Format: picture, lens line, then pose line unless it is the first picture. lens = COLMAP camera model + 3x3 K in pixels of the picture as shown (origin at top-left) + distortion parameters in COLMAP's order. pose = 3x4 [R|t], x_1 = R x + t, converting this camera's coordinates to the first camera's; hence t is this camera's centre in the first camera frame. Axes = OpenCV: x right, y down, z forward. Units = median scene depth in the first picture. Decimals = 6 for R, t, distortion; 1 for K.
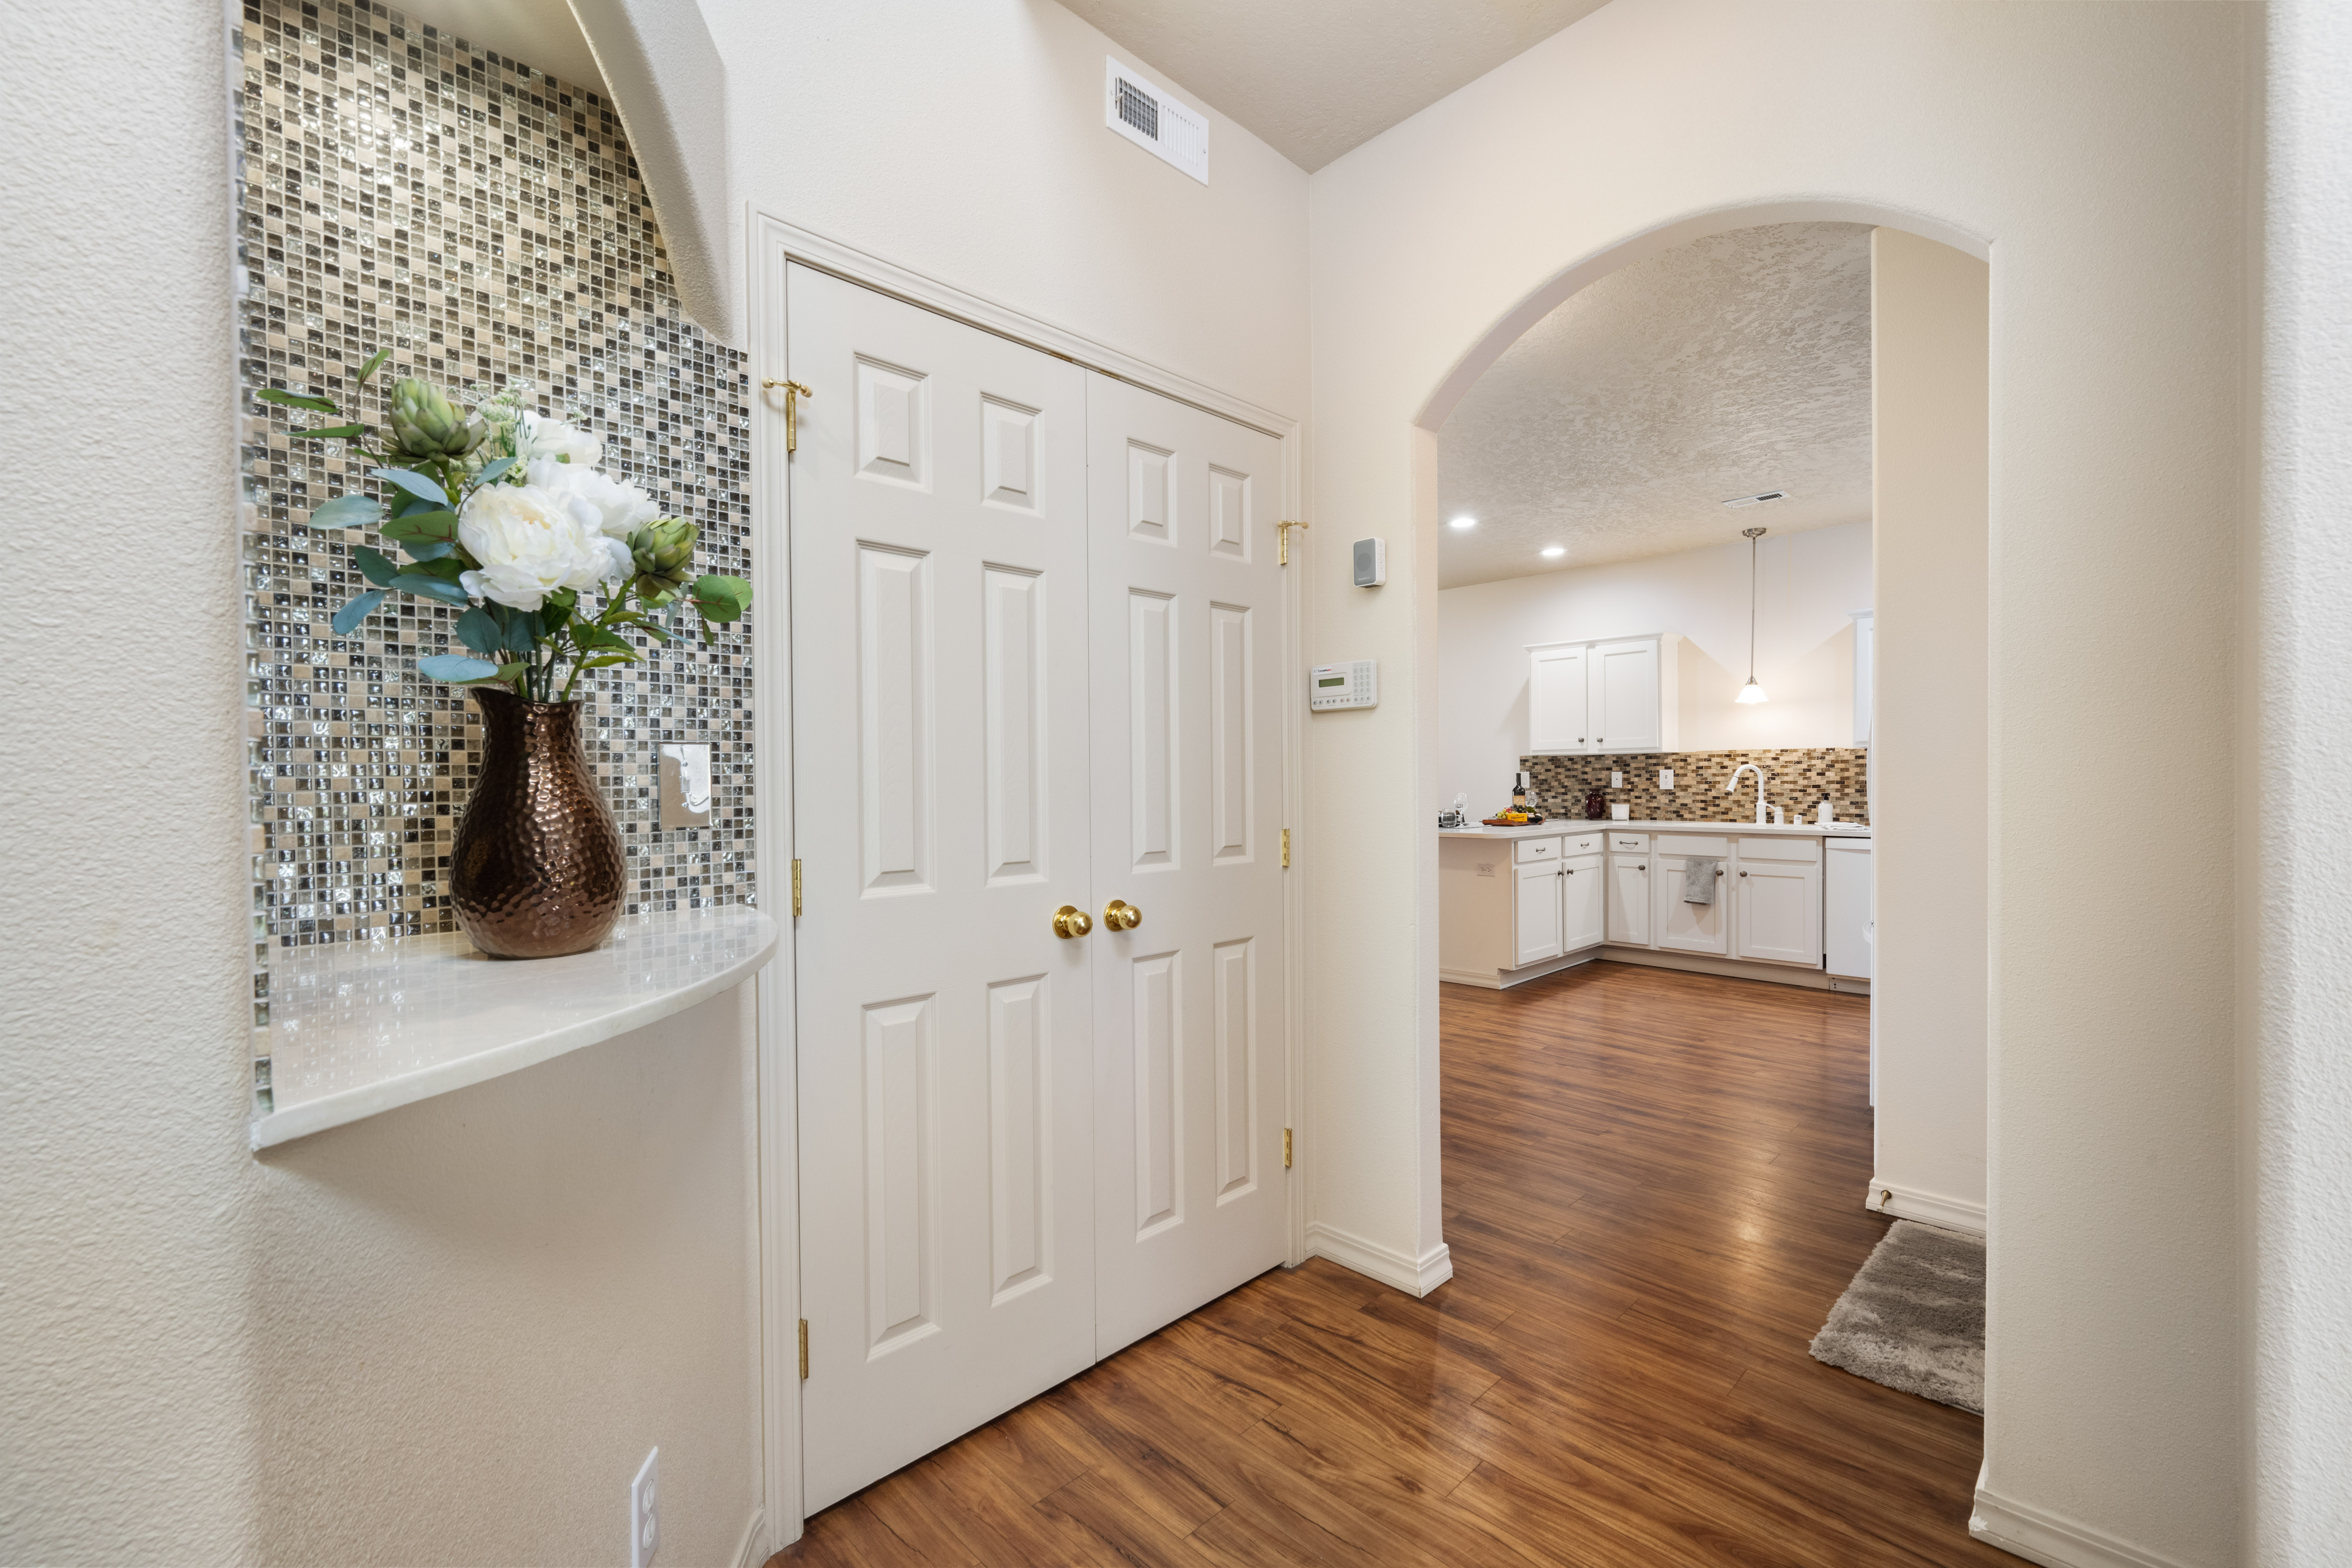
lens RADIAL K [[967.2, 0, 1177.8], [0, 967.2, 798.5], [0, 0, 1]] dist [-0.002638, -0.000204]
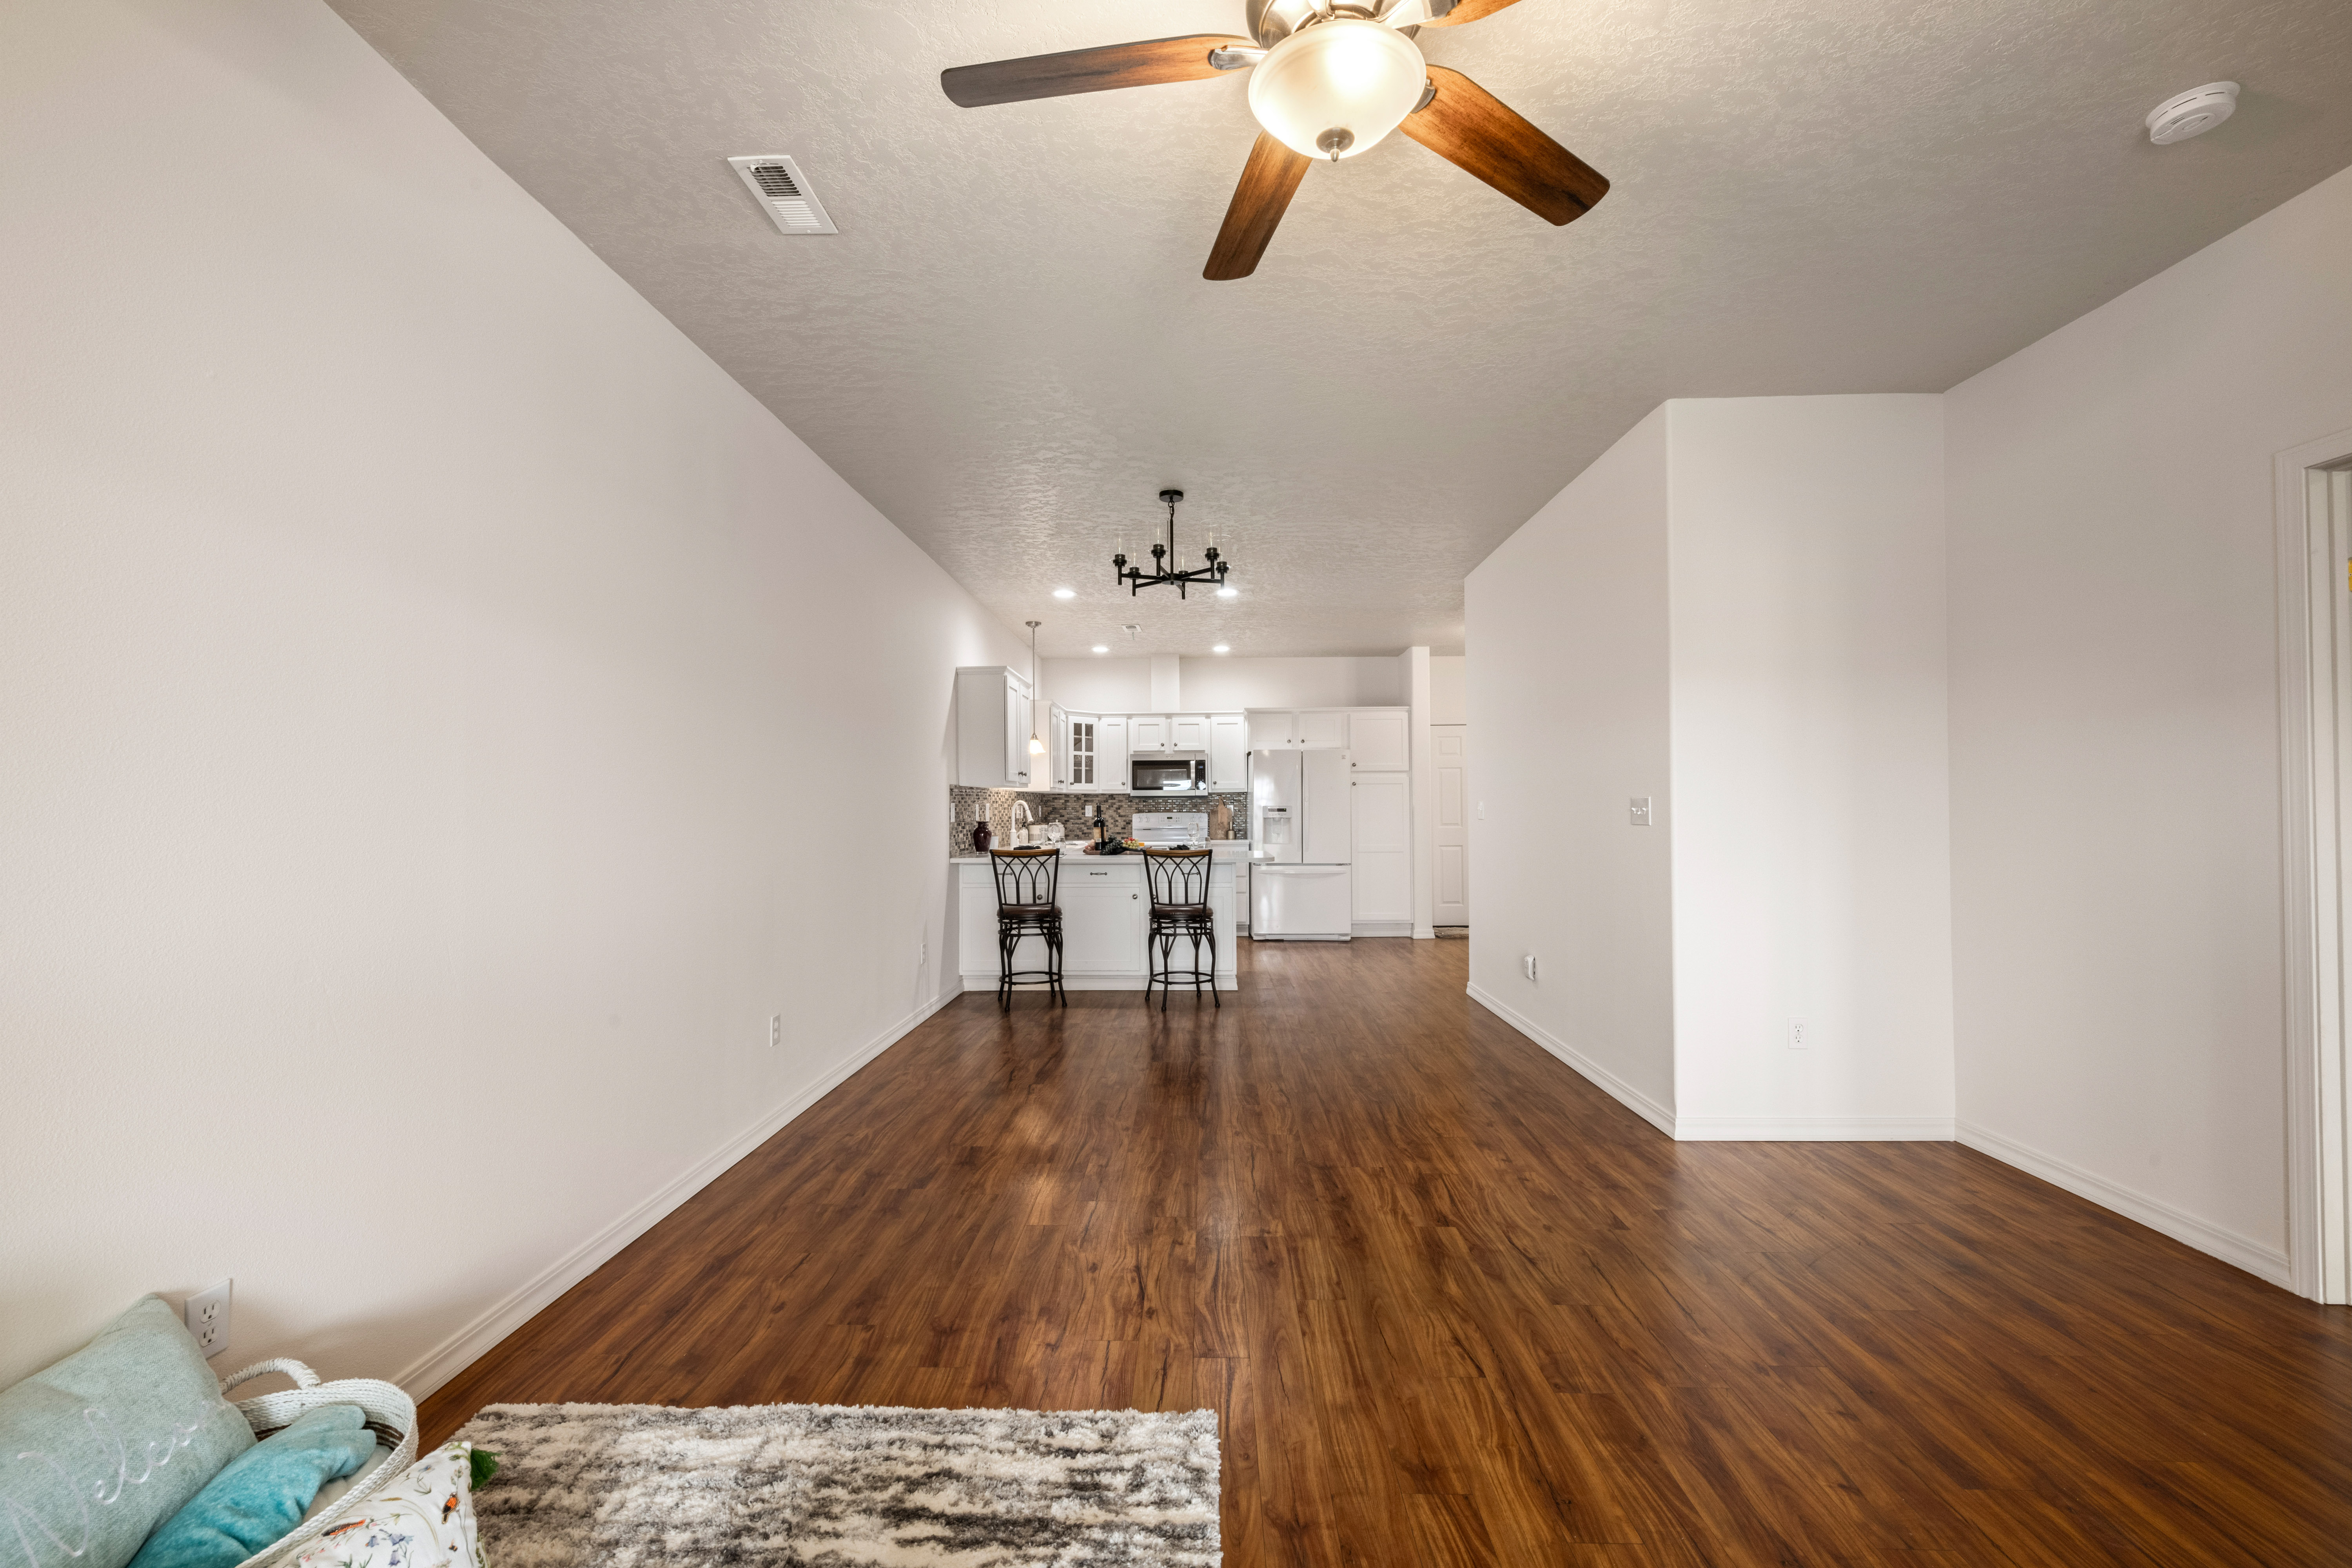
lens RADIAL K [[967.2, 0, 1166.8], [0, 967.2, 782.7], [0, 0, 1]] dist [-0.002638, -0.000204]
pose [[-0.697232, 0.029880, 0.716222, -0.452842], [0.023518, 0.999547, -0.018806, -0.029640], [-0.716460, 0.003732, -0.697619, 1.722590]]
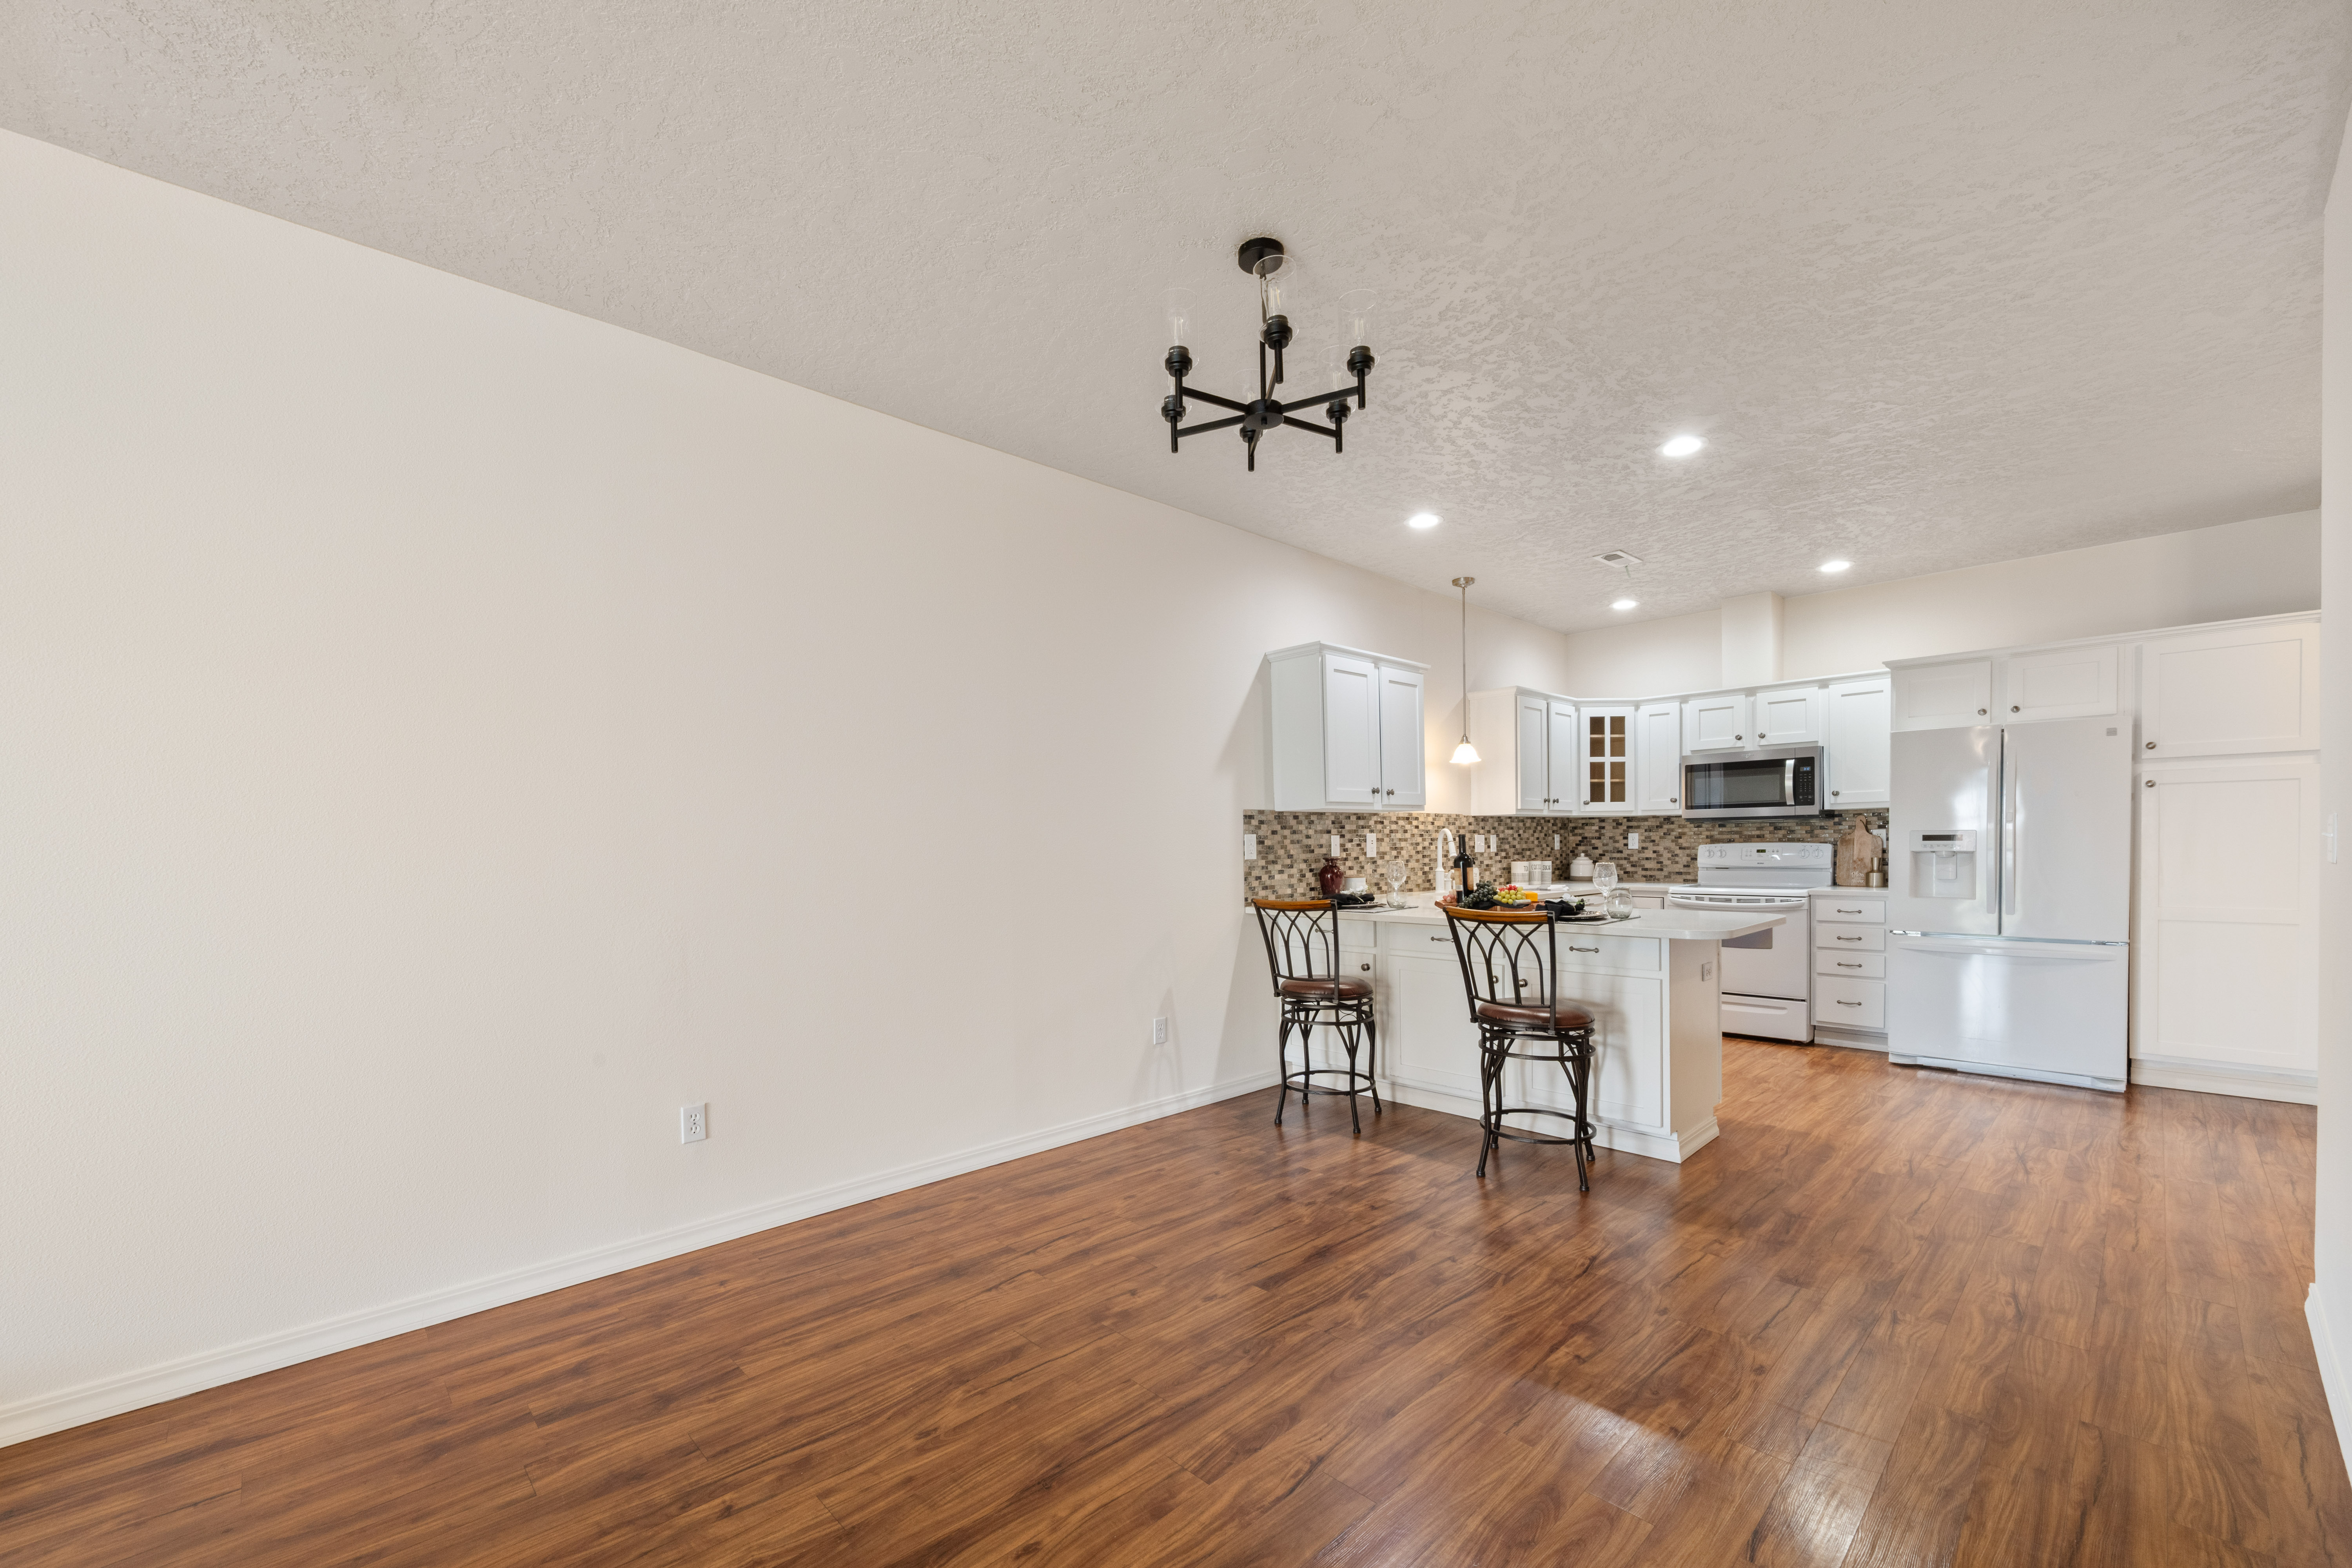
lens RADIAL K [[947.7, 0, 1175.6], [0, 947.7, 861.4], [0, 0, 1]] dist [-0.001311, -0.000524]
pose [[-0.000796, -0.010269, 0.999947, -0.319665], [0.031605, 0.999447, 0.010289, -0.020714], [-0.999500, 0.031612, -0.000471, 1.239916]]
